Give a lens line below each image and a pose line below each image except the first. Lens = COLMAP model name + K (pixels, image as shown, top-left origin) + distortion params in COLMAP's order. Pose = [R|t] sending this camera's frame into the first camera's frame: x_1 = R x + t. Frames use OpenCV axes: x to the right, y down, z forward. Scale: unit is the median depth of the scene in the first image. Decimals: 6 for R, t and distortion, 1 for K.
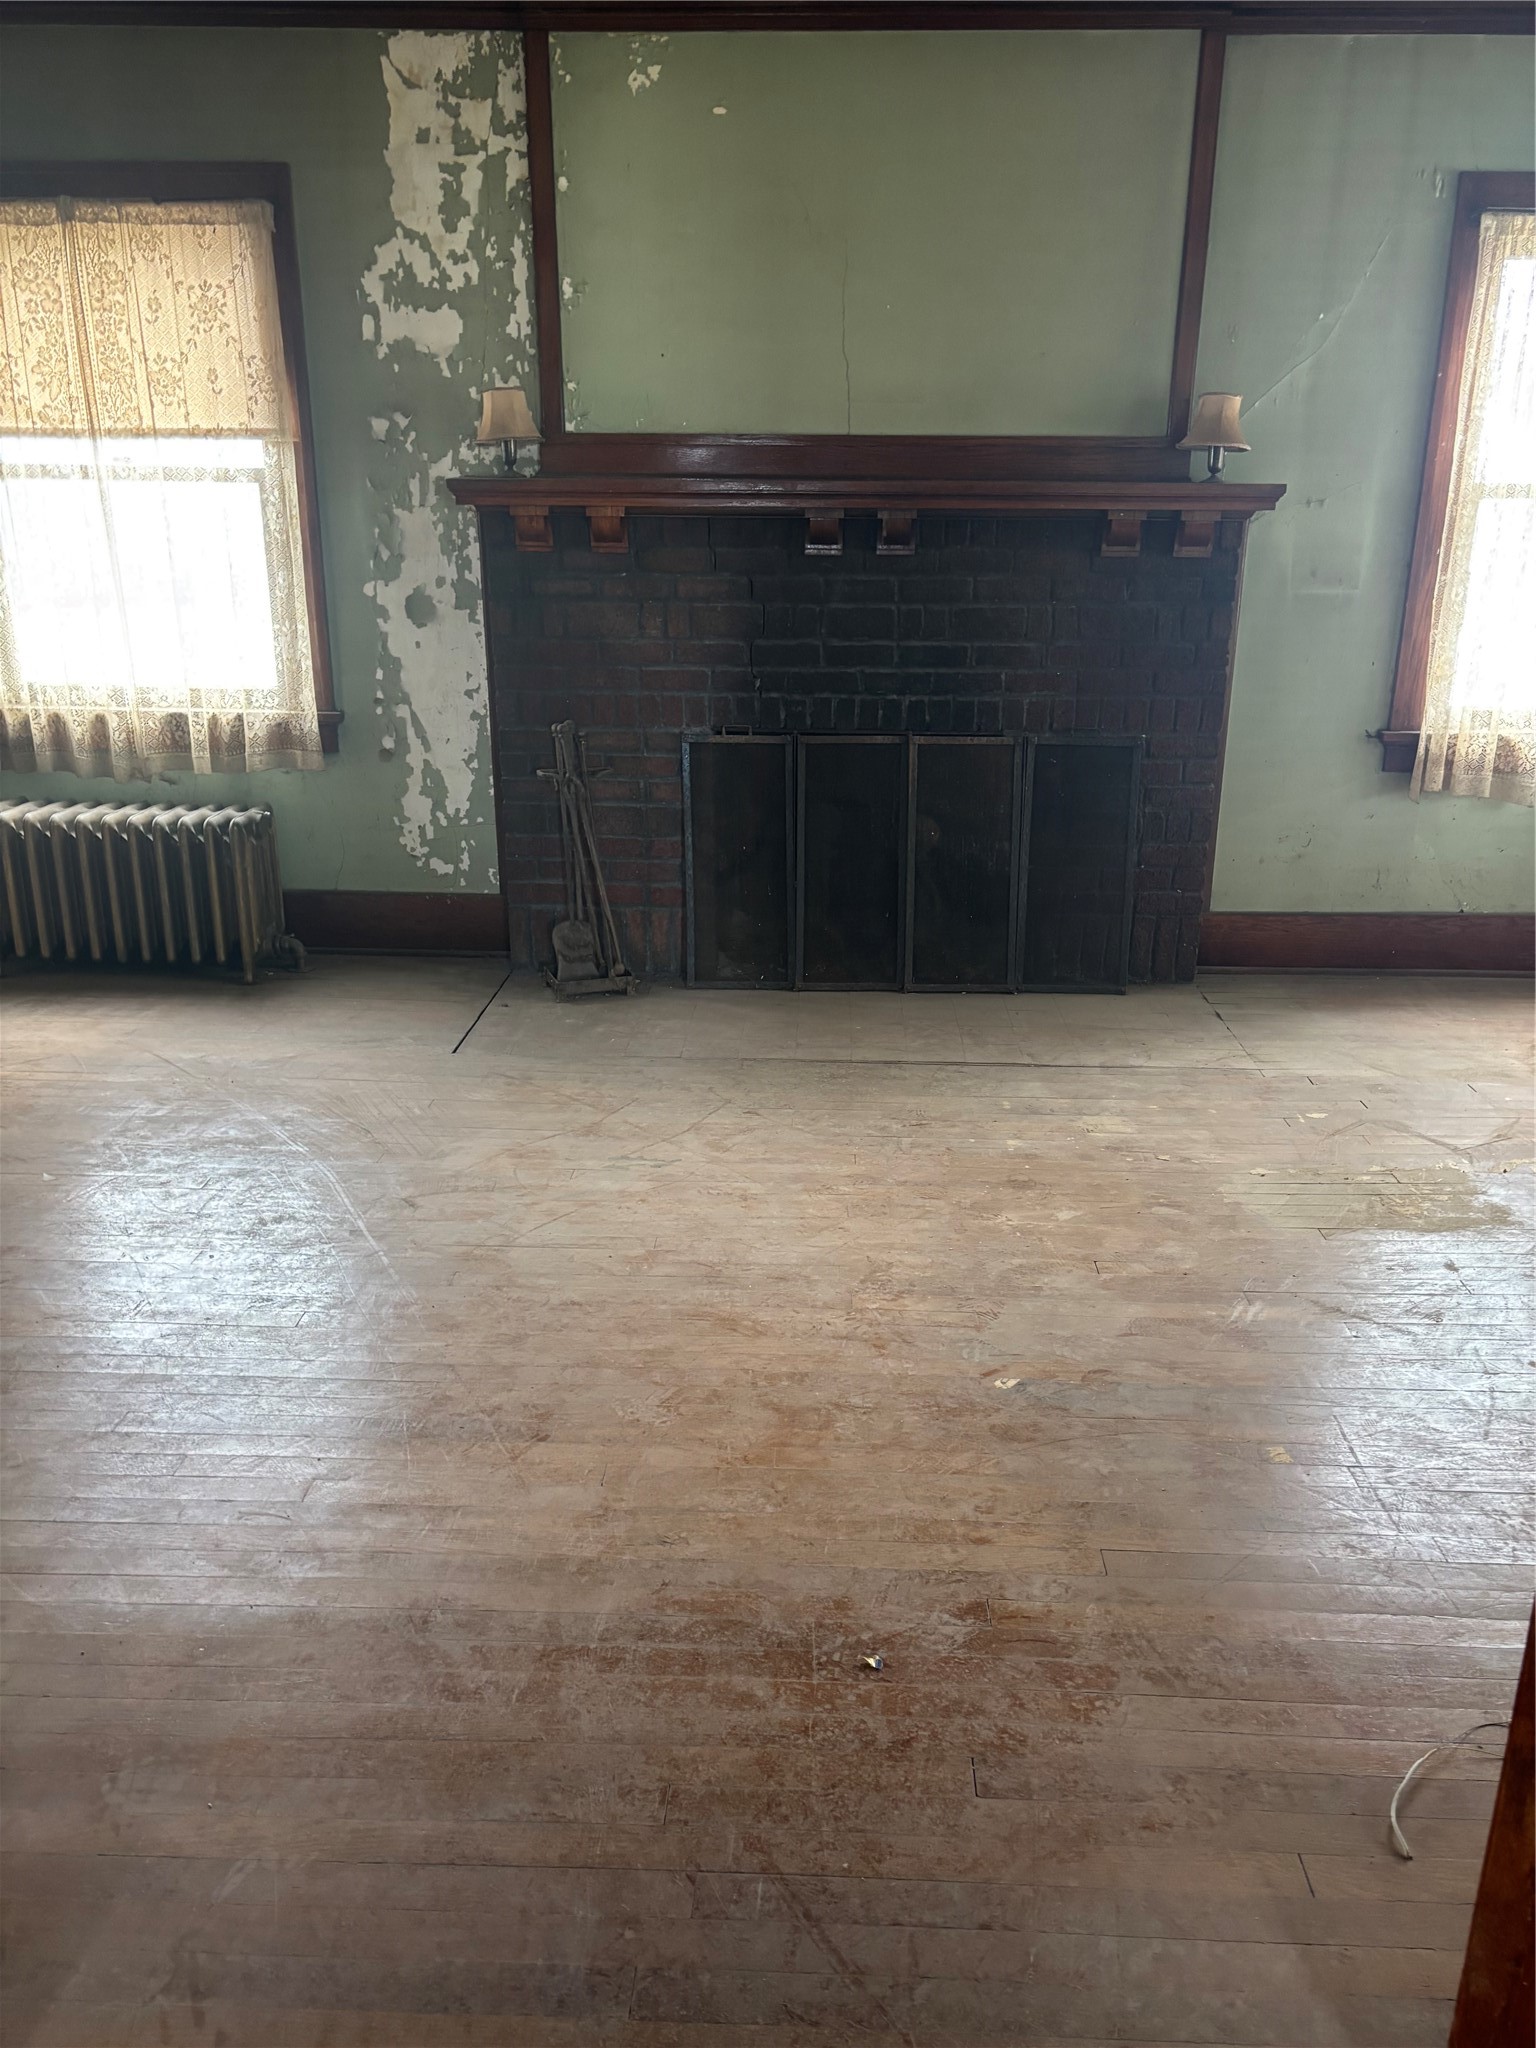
lens RADIAL K [[1518.3, 0, 768.0], [0, 1518.3, 1024.0], [0, 0, 1]] dist [0.015399, 0.003198]
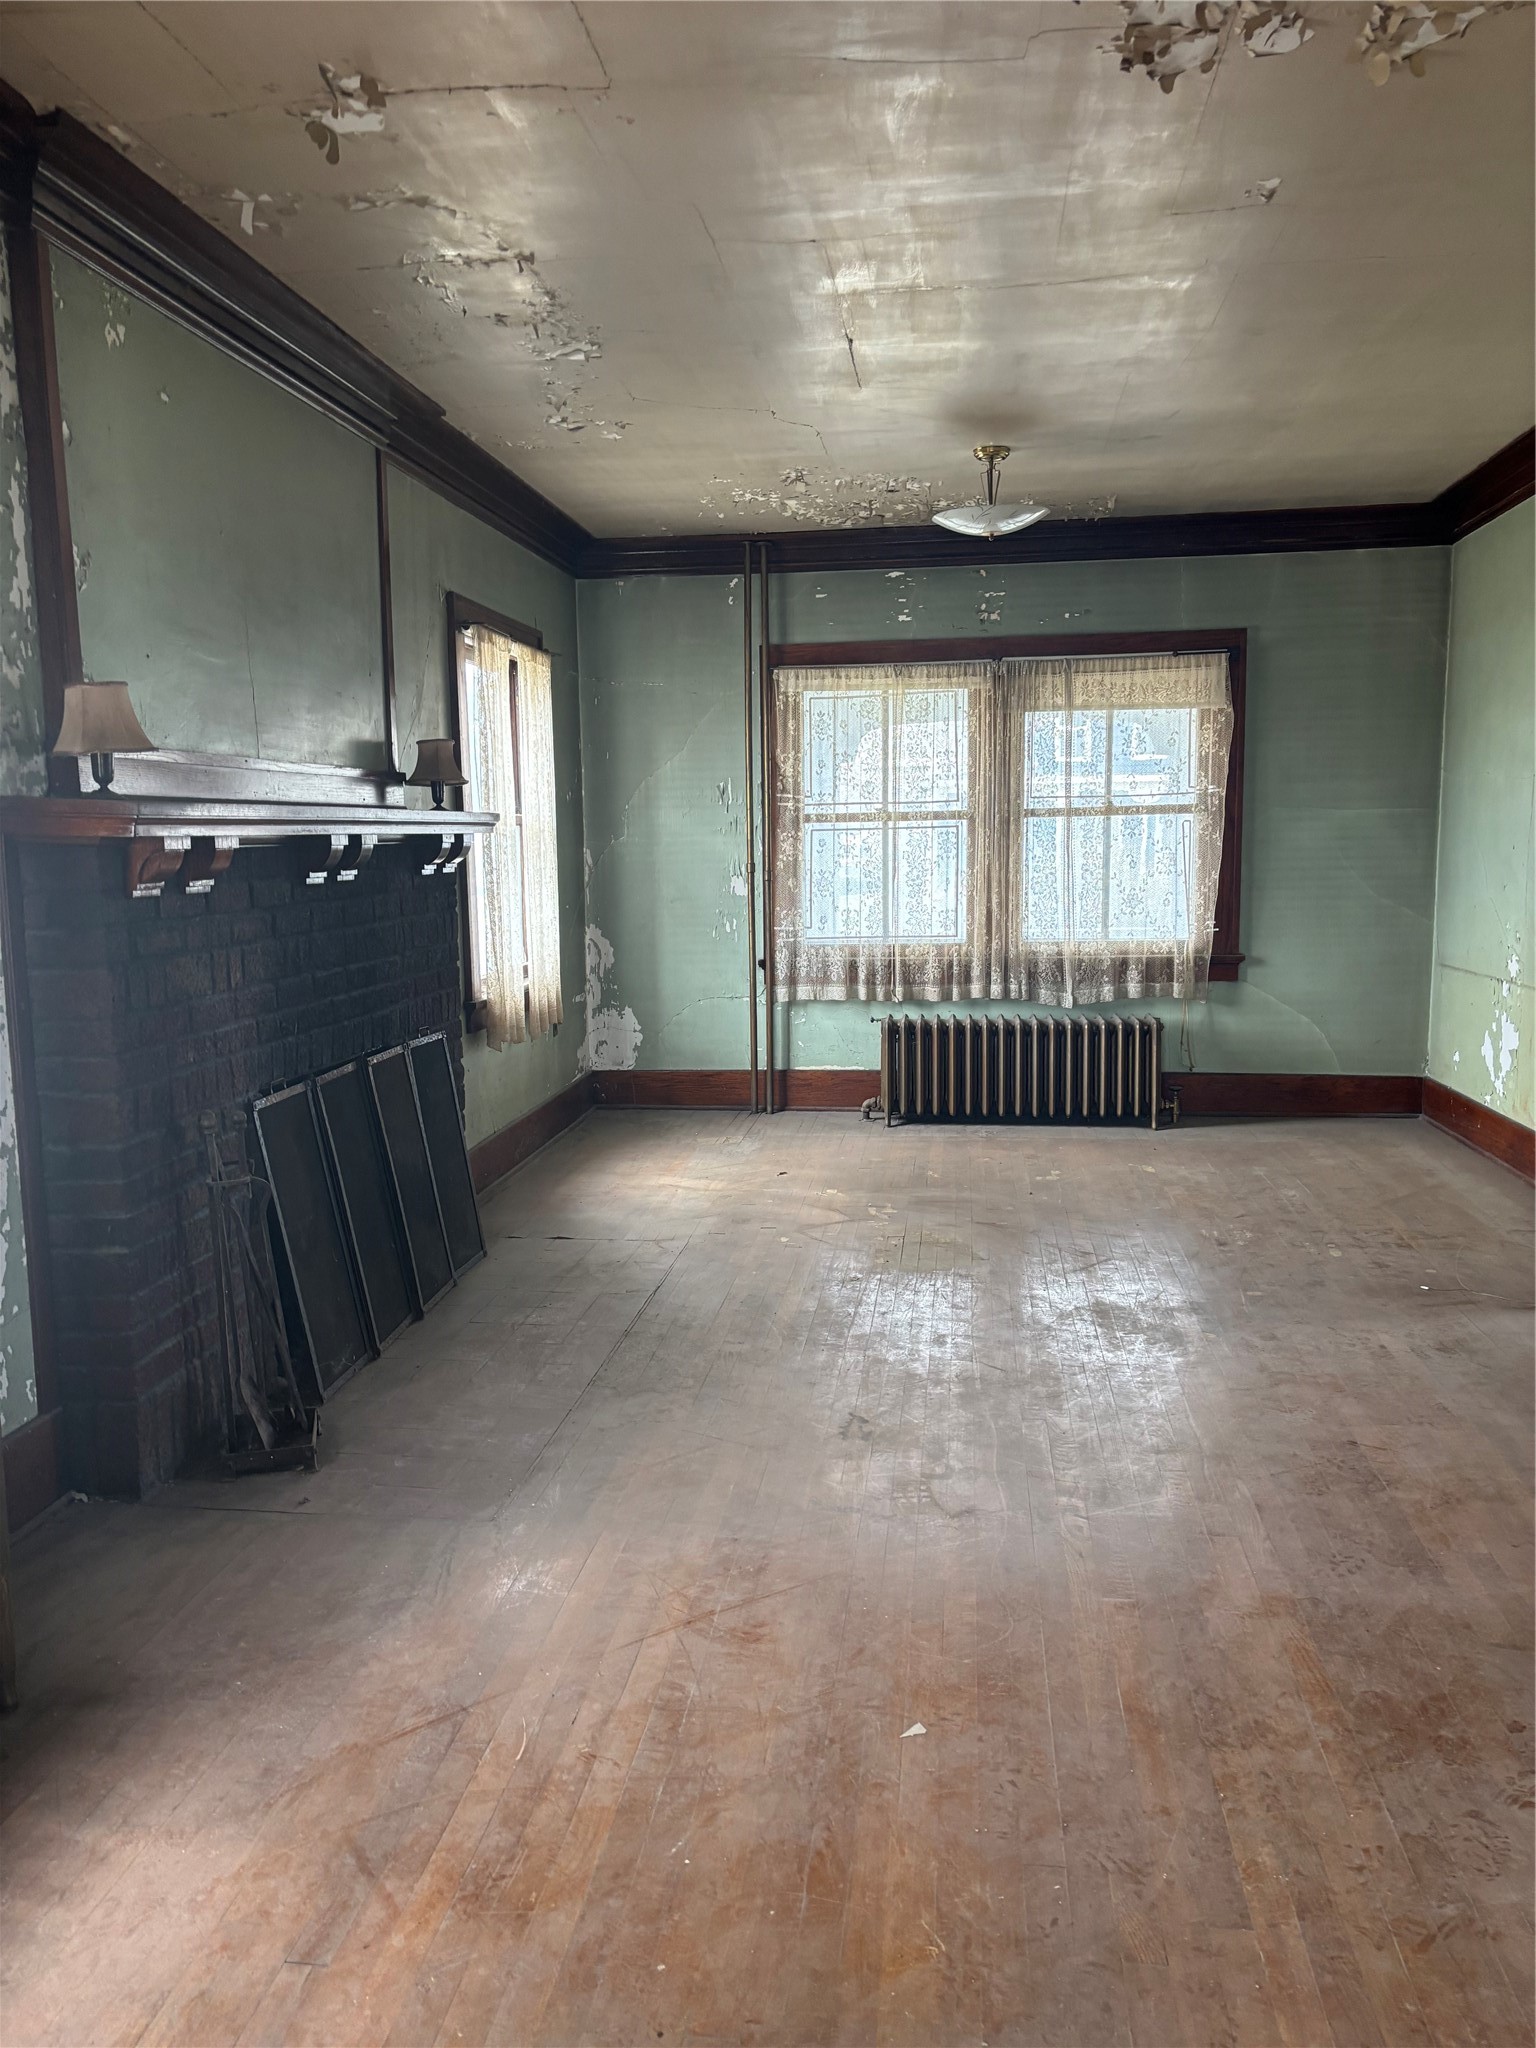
lens RADIAL K [[1518.3, 0, 768.0], [0, 1518.3, 1024.0], [0, 0, 1]] dist [0.015399, 0.003198]
pose [[0.116826, -0.137734, 0.983555, -0.860329], [0.331898, 0.938814, 0.092046, -0.226177], [-0.936053, 0.315687, 0.155391, 0.641352]]
